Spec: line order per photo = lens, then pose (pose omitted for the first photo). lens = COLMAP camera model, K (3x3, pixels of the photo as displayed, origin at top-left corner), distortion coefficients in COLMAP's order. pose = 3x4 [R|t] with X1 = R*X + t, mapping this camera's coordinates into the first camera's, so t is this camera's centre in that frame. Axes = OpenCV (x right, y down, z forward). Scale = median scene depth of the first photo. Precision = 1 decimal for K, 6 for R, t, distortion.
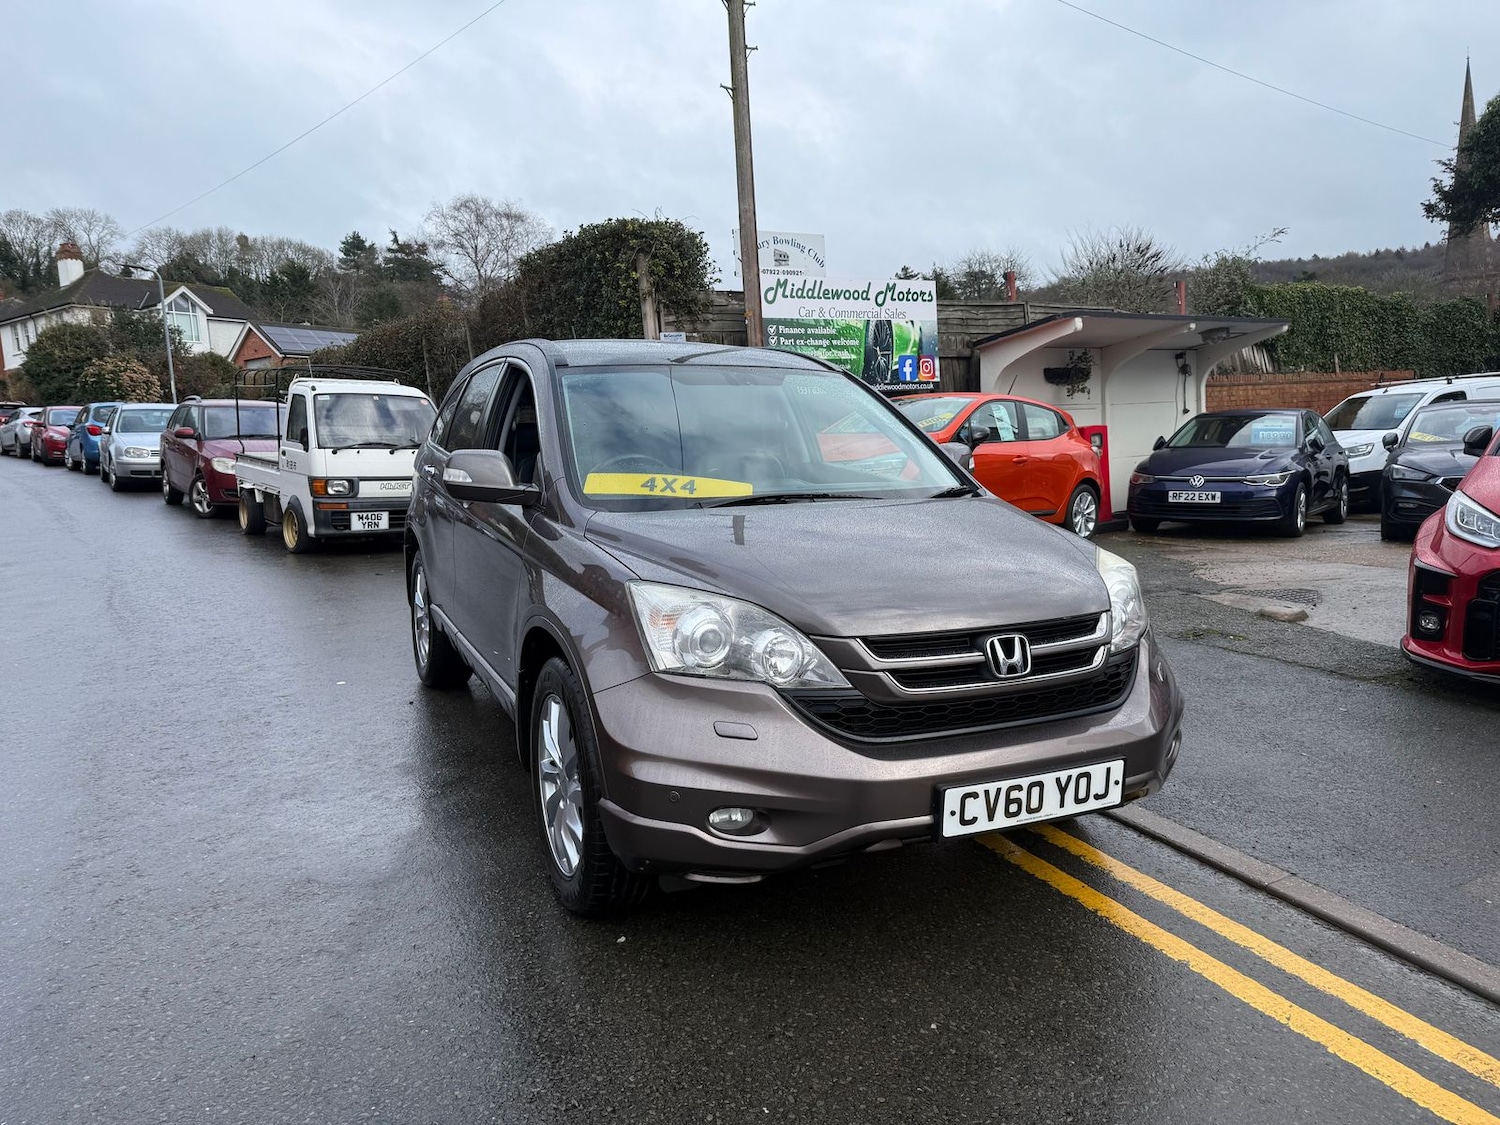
lens RADIAL K [[1046.3, 0, 753.6], [0, 1046.3, 564.2], [0, 0, 1]] dist [0.129809, -0.182880]
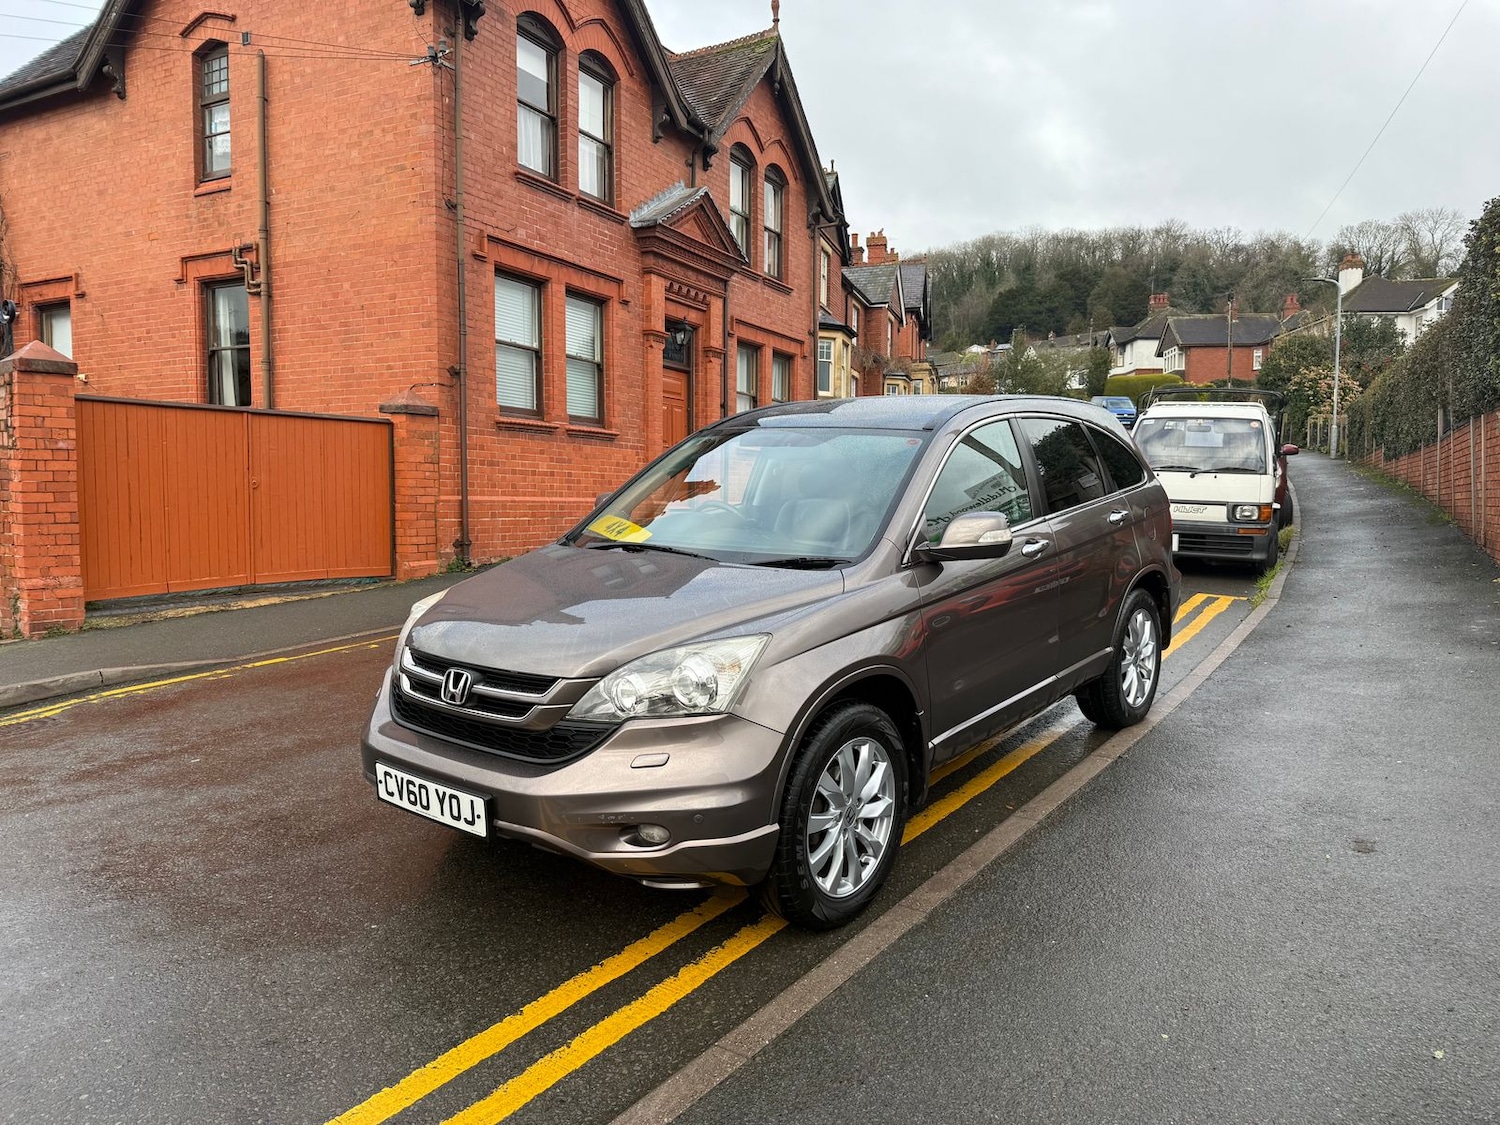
lens RADIAL K [[1043.8, 0, 725.6], [0, 1043.8, 575.1], [0, 0, 1]] dist [0.040011, -0.072836]
pose [[0.428133, 0.125753, -0.894924, 0.348232], [-0.113912, 0.989882, 0.084601, -0.044160], [0.896508, 0.065722, 0.438126, 0.173544]]
